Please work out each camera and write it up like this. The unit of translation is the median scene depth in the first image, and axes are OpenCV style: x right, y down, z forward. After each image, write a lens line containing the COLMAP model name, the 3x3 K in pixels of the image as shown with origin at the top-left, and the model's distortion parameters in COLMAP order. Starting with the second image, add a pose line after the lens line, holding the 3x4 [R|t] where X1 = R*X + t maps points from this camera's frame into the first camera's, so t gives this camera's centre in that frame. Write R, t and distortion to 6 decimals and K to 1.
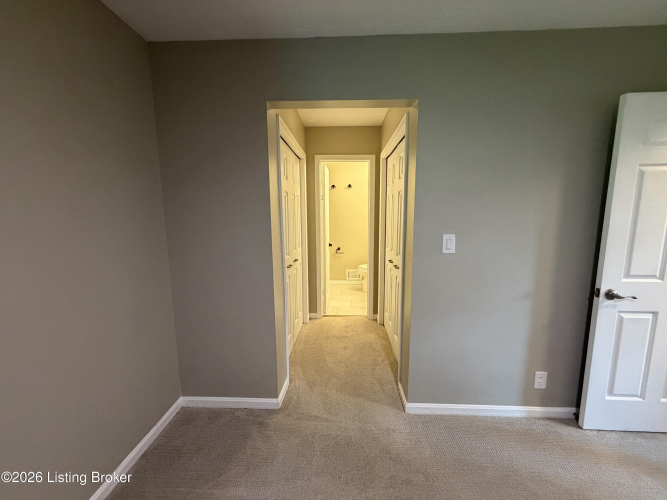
lens RADIAL K [[268.6, 0, 332.8], [0, 268.6, 249.2], [0, 0, 1]] dist [0.001519, -0.000115]
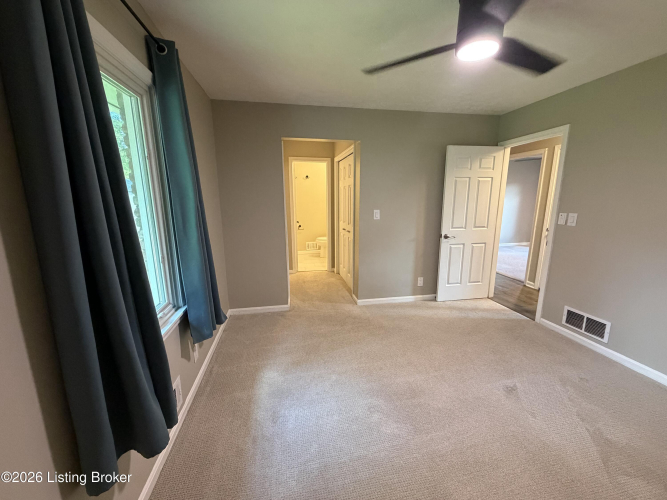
lens RADIAL K [[268.6, 0, 333.8], [0, 268.6, 251.9], [0, 0, 1]] dist [0.001519, -0.000115]
pose [[0.973803, -0.044643, 0.222968, -0.255435], [0.029575, 0.997075, 0.070469, 0.081415], [-0.225461, -0.062029, 0.972275, -0.674759]]
